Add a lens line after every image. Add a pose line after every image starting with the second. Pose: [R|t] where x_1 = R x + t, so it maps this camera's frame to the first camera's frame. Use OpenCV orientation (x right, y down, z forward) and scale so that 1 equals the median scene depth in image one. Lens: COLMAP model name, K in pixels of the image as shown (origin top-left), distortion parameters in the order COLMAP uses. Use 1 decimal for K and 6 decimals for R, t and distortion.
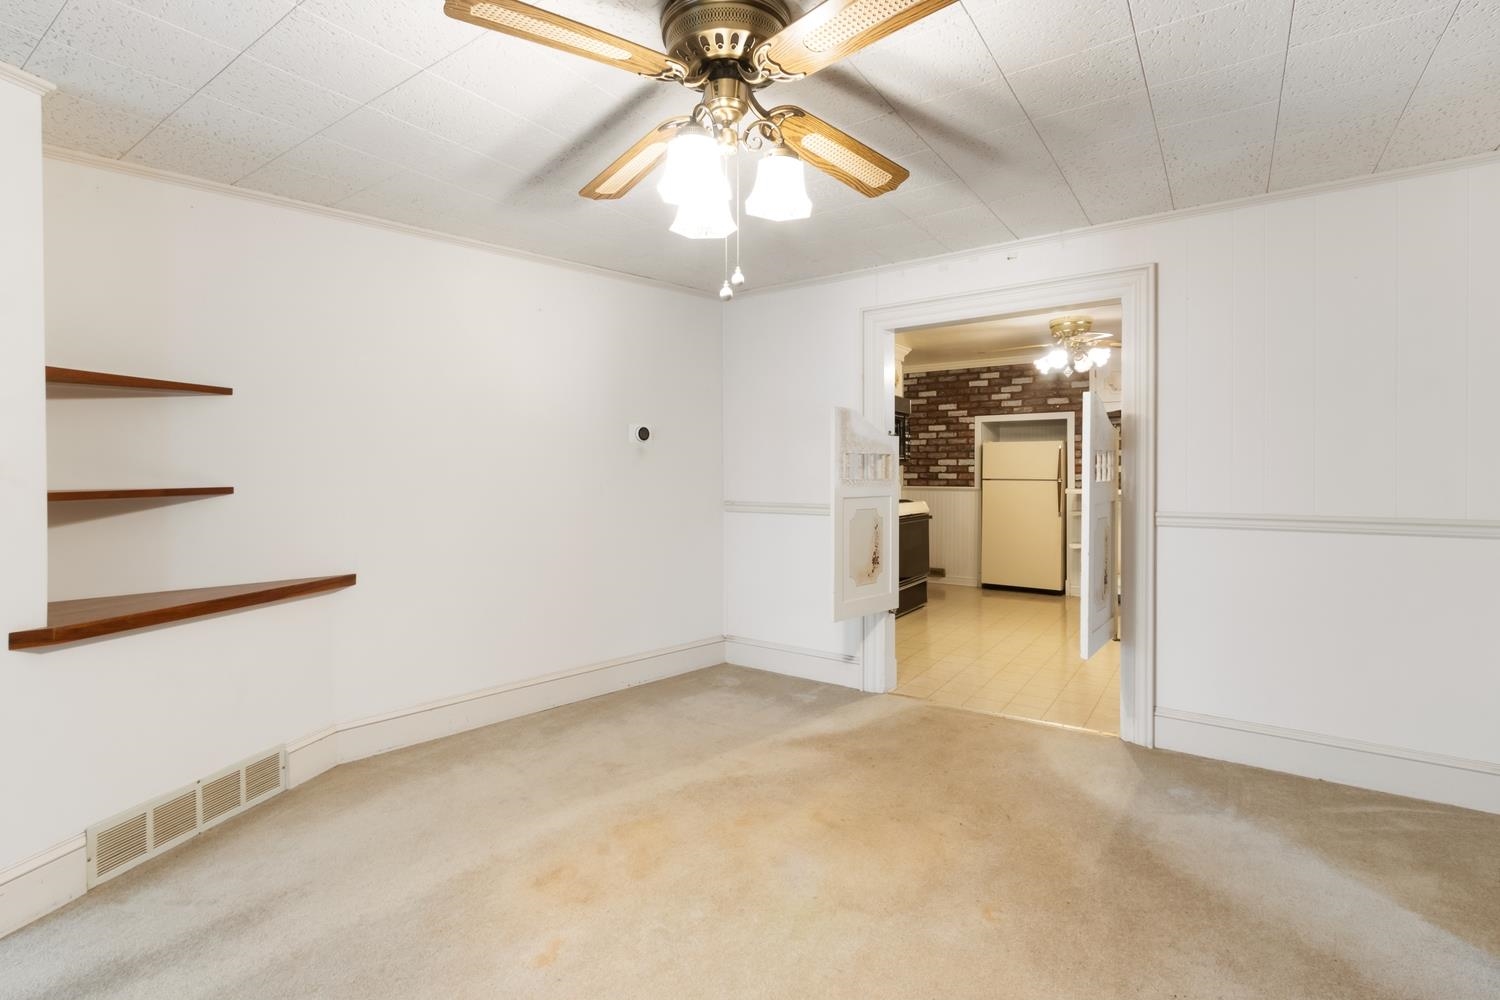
lens RADIAL K [[704.8, 0, 728.5], [0, 704.8, 477.7], [0, 0, 1]] dist [0.000551, -0.002131]
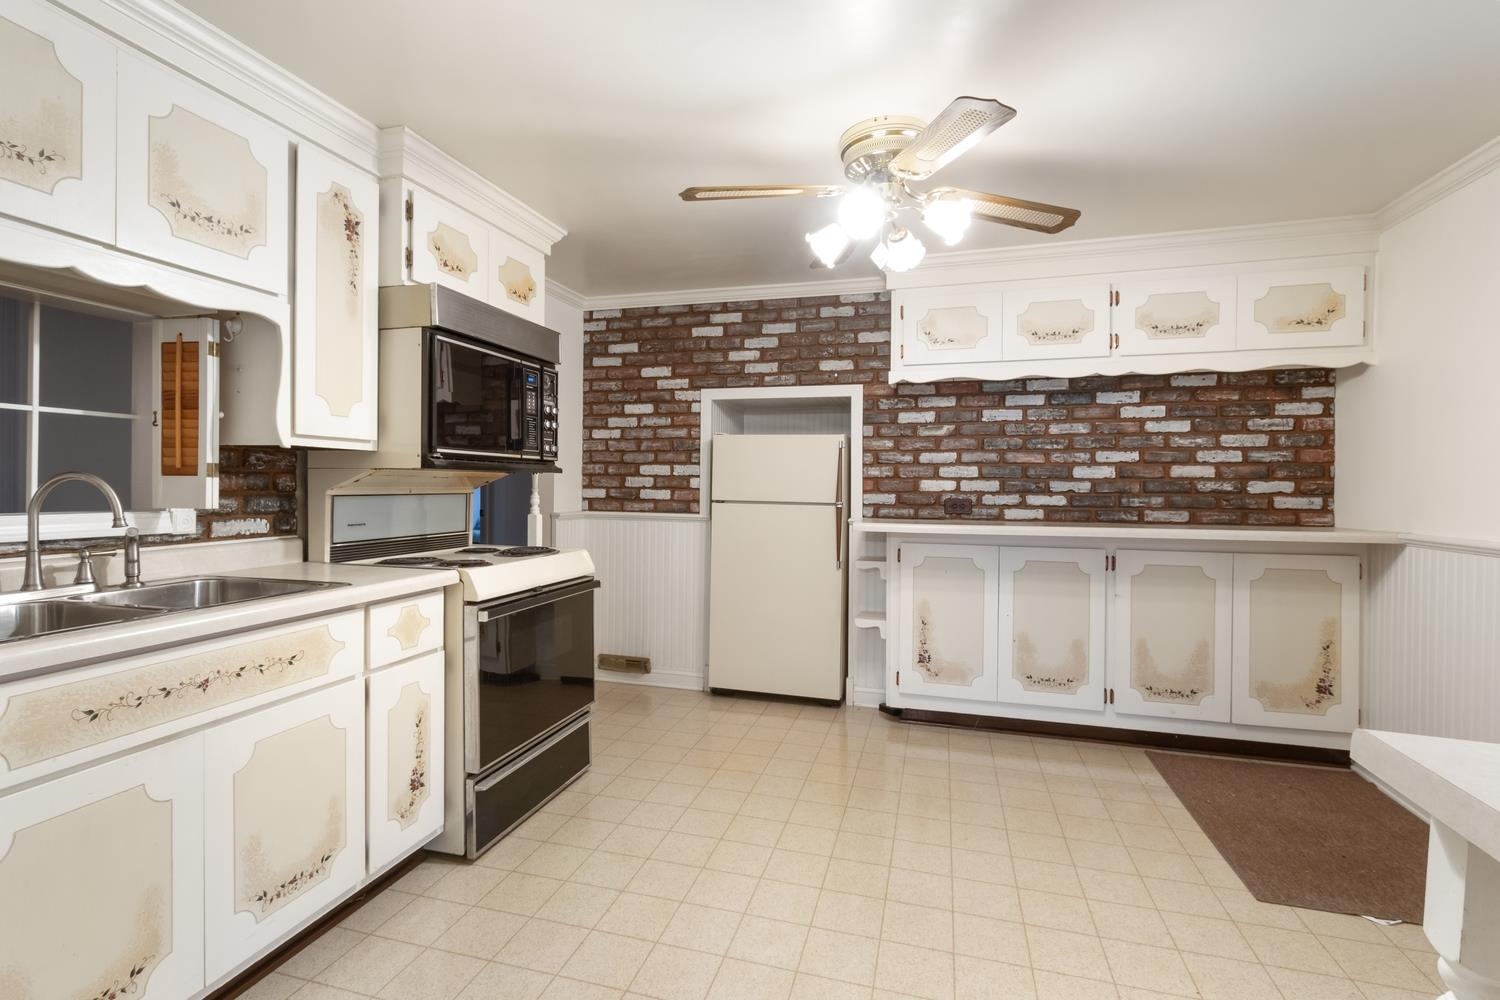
lens RADIAL K [[704.8, 0, 745.0], [0, 704.8, 492.8], [0, 0, 1]] dist [0.000551, -0.002131]
pose [[0.938990, 0.004229, 0.343919, 0.186907], [-0.007533, 0.999937, 0.008271, -0.009027], [-0.343862, -0.010357, 0.938963, 0.452052]]
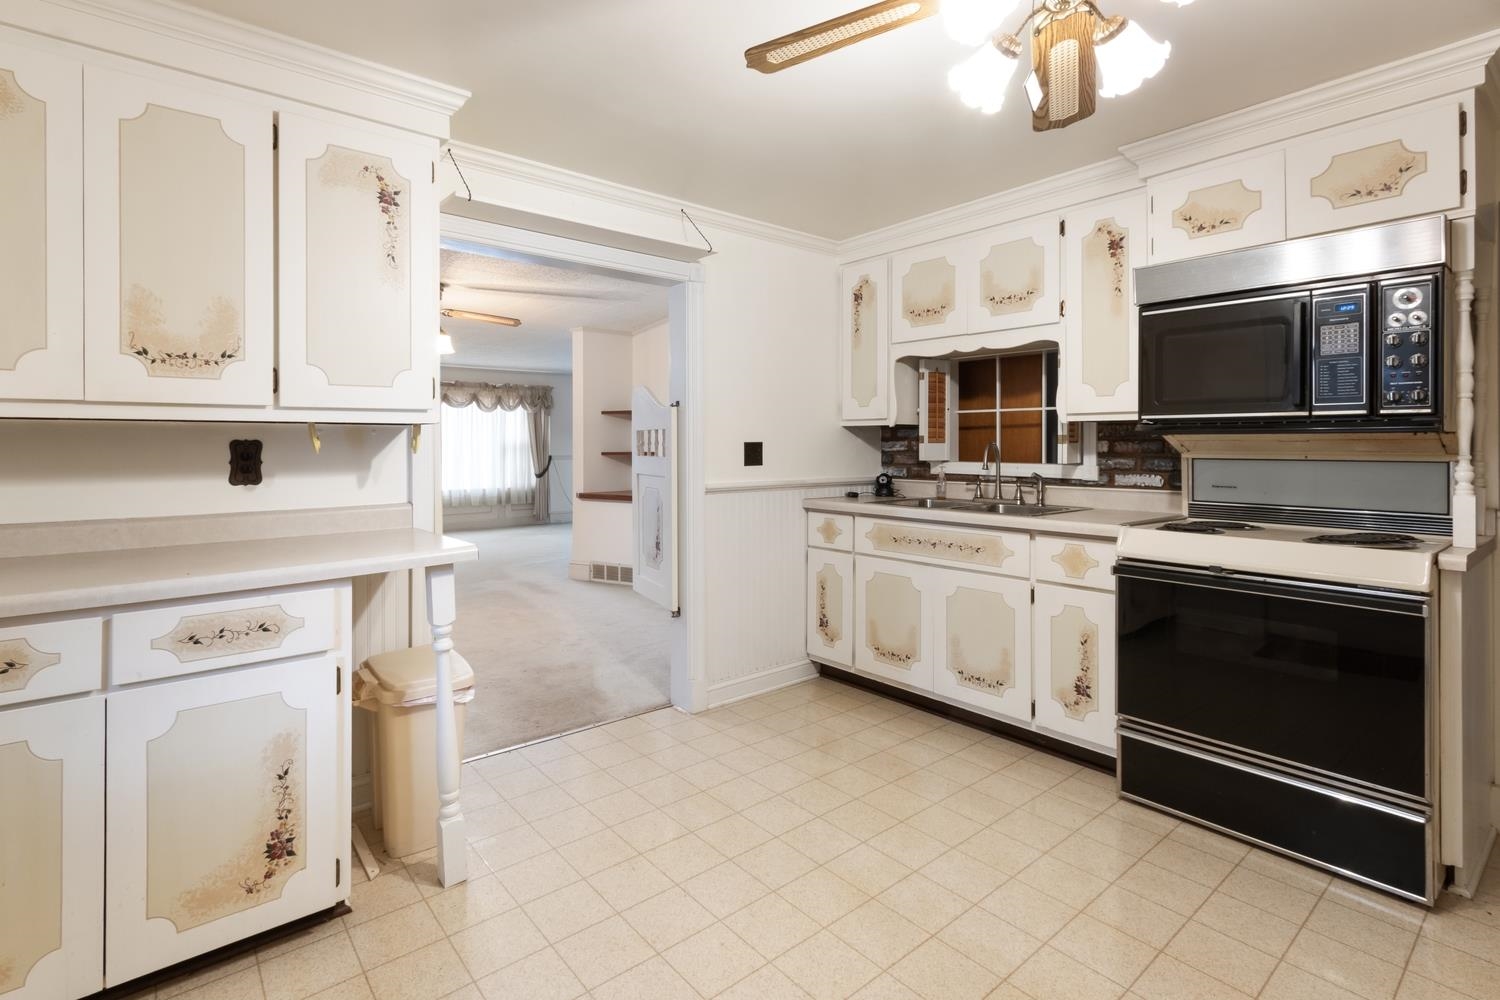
lens RADIAL K [[704.8, 0, 710.5], [0, 704.8, 445.0], [0, 0, 1]] dist [0.000551, -0.002131]
pose [[-0.274297, 0.003503, -0.961639, 0.745857], [-0.001486, 0.999991, 0.004067, -0.013496], [0.961644, 0.002544, -0.274289, 0.806641]]
